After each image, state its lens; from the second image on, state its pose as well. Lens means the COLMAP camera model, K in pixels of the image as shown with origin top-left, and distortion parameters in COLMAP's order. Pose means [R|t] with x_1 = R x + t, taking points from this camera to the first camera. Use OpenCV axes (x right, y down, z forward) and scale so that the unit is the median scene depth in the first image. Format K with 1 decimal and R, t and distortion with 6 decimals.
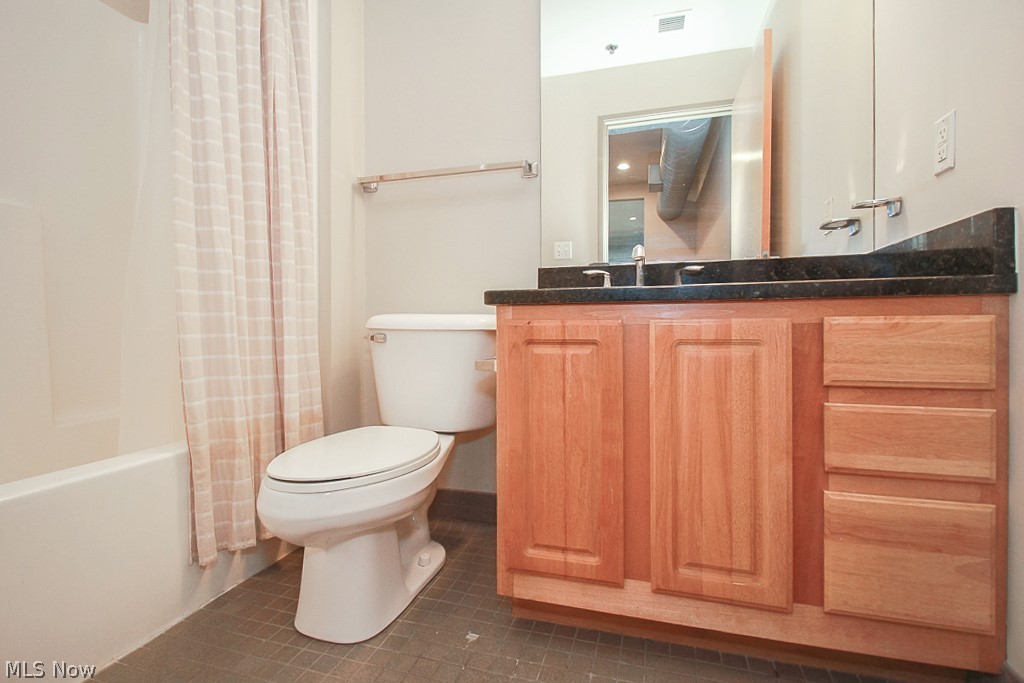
lens RADIAL K [[486.0, 0, 512.5], [0, 486.0, 333.1], [0, 0, 1]] dist [0.018173, -0.012558]
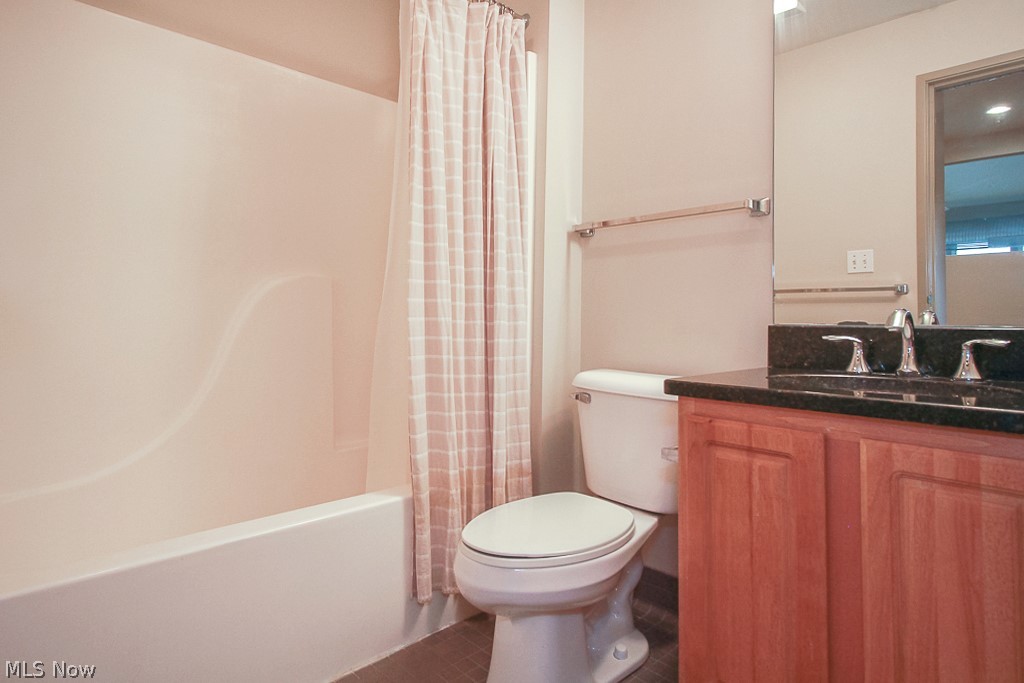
lens RADIAL K [[583.1, 0, 514.3], [0, 583.1, 303.0], [0, 0, 1]] dist [0.023088, -0.003792]
pose [[0.875656, 0.000421, -0.482935, 0.209651], [-0.022184, 0.998979, -0.039353, -0.166317], [0.482426, 0.045173, 0.874771, -0.106057]]
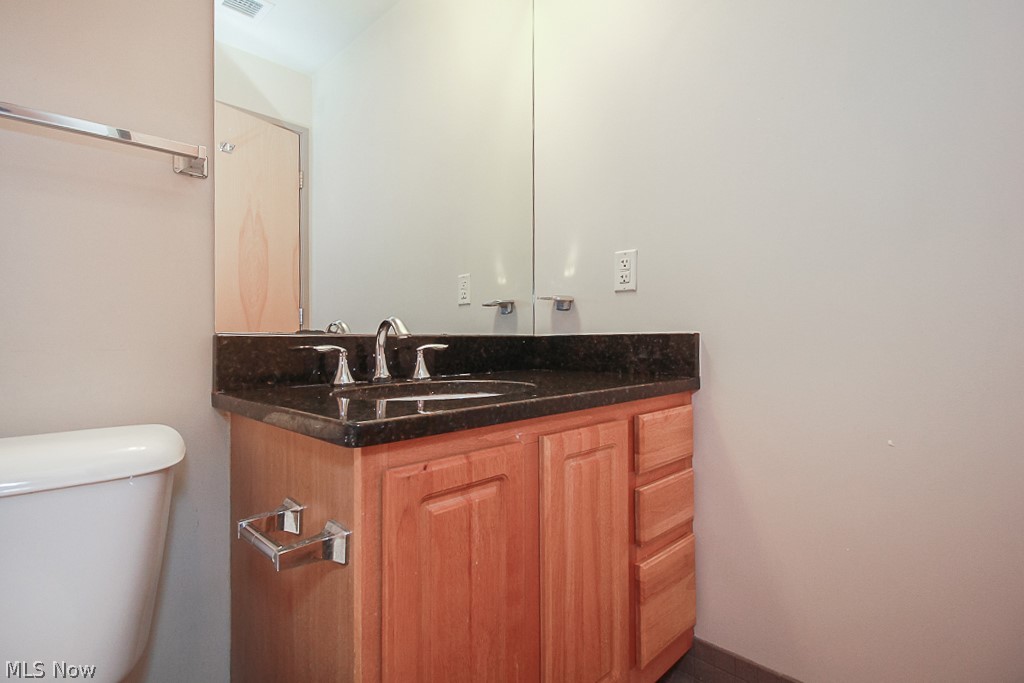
lens RADIAL K [[486.0, 0, 508.6], [0, 486.0, 345.6], [0, 0, 1]] dist [0.018173, -0.012558]
pose [[0.489333, -0.005242, 0.872081, -0.402551], [0.015551, 0.999875, -0.002716, -0.153898], [-0.871958, 0.014891, 0.489354, 0.534384]]
